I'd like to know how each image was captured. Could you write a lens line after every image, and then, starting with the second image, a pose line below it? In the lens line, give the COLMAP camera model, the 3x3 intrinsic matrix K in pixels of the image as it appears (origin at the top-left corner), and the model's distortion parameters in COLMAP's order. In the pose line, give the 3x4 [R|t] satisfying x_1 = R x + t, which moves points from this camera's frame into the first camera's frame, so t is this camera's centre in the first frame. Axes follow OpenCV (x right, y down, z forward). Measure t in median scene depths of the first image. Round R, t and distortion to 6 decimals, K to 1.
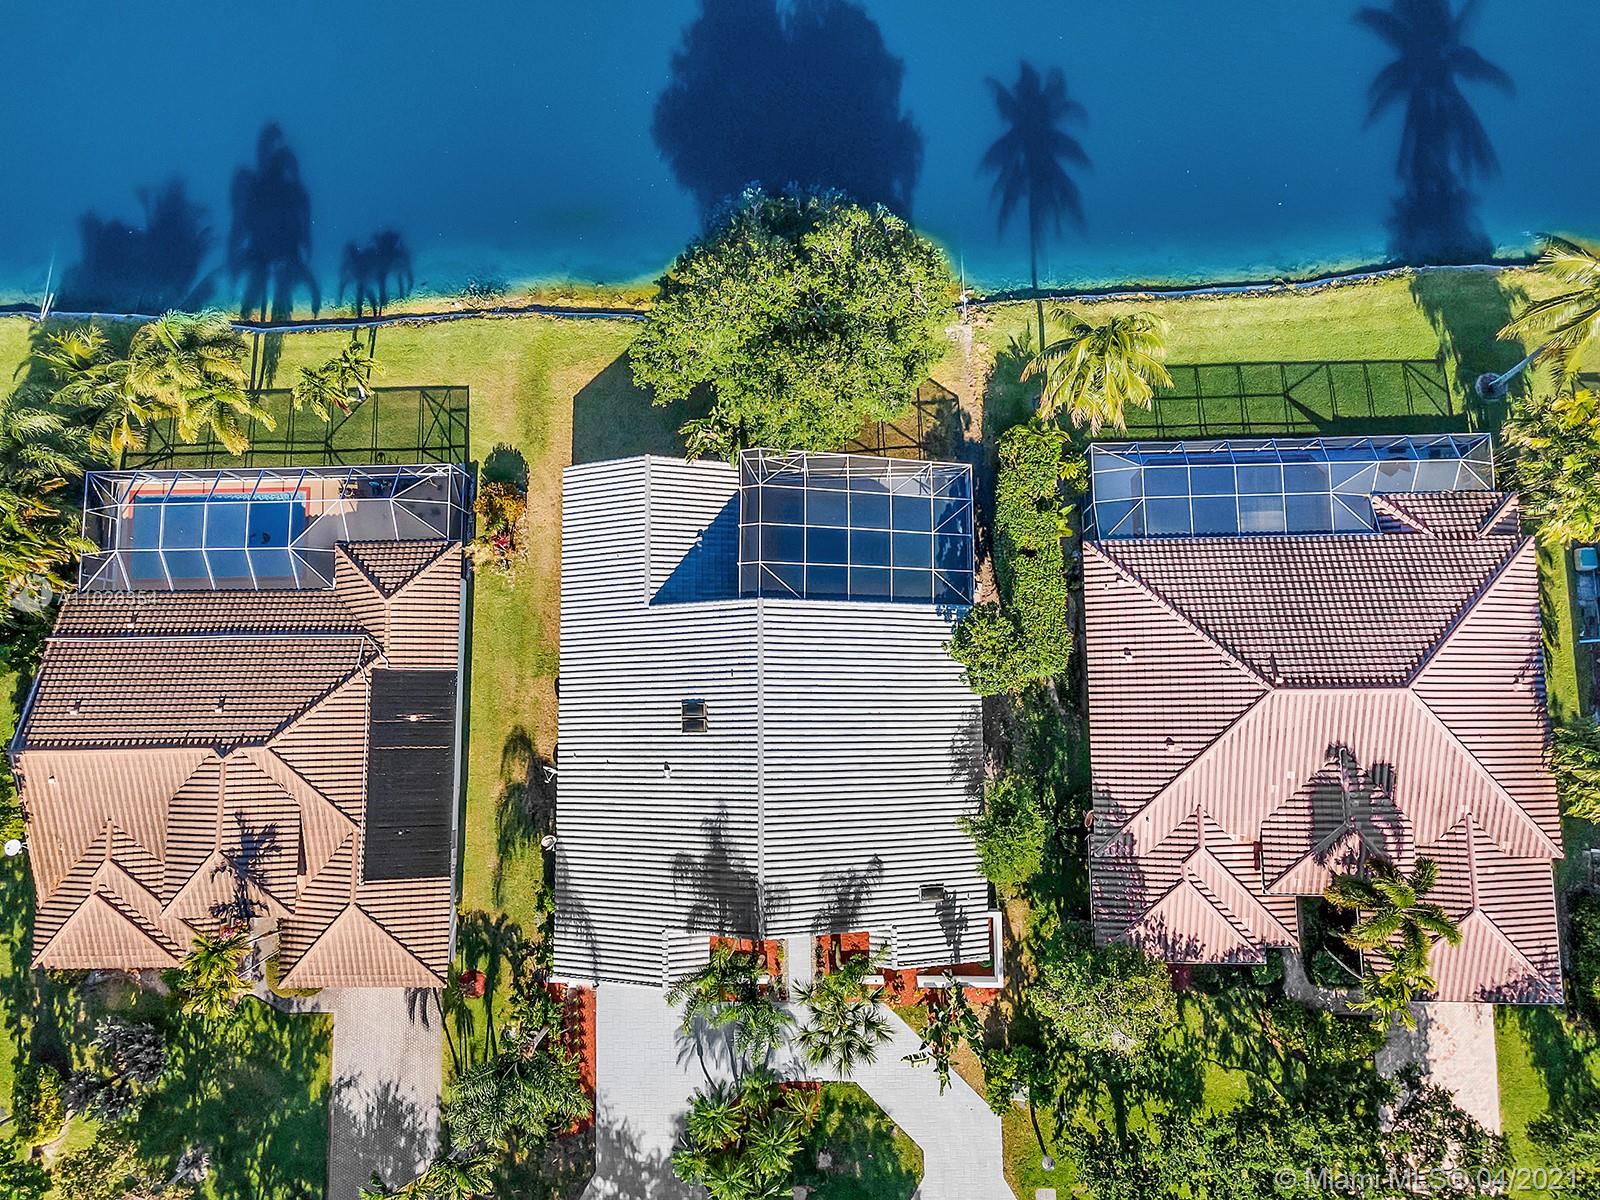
lens RADIAL K [[1211.5, 0, 786.4], [0, 1211.5, 586.2], [0, 0, 1]] dist [0.041381, 0.024518]
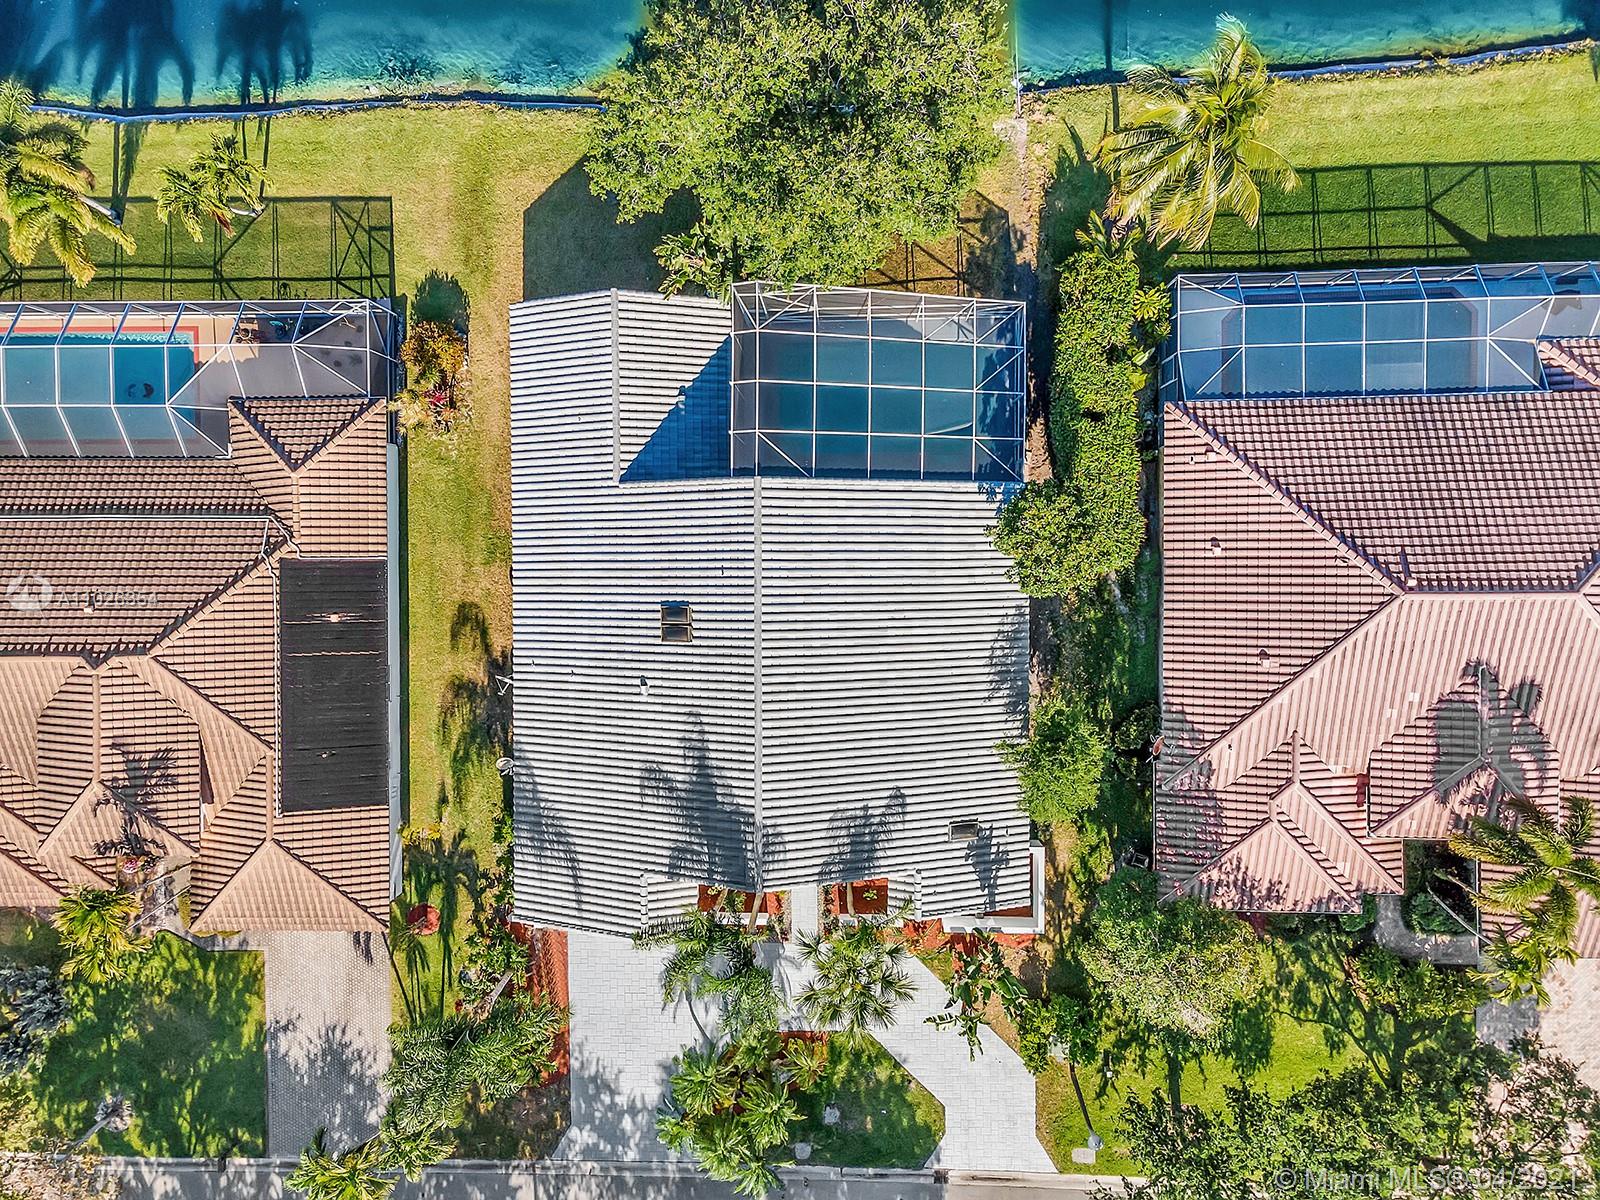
lens RADIAL K [[1211.5, 0, 786.1], [0, 1211.5, 597.9], [0, 0, 1]] dist [0.041381, 0.024518]
pose [[0.999988, 0.003557, -0.003360, 0.000202], [-0.003034, 0.989480, 0.144640, -0.024738], [0.003839, -0.144628, 0.989479, 0.193224]]
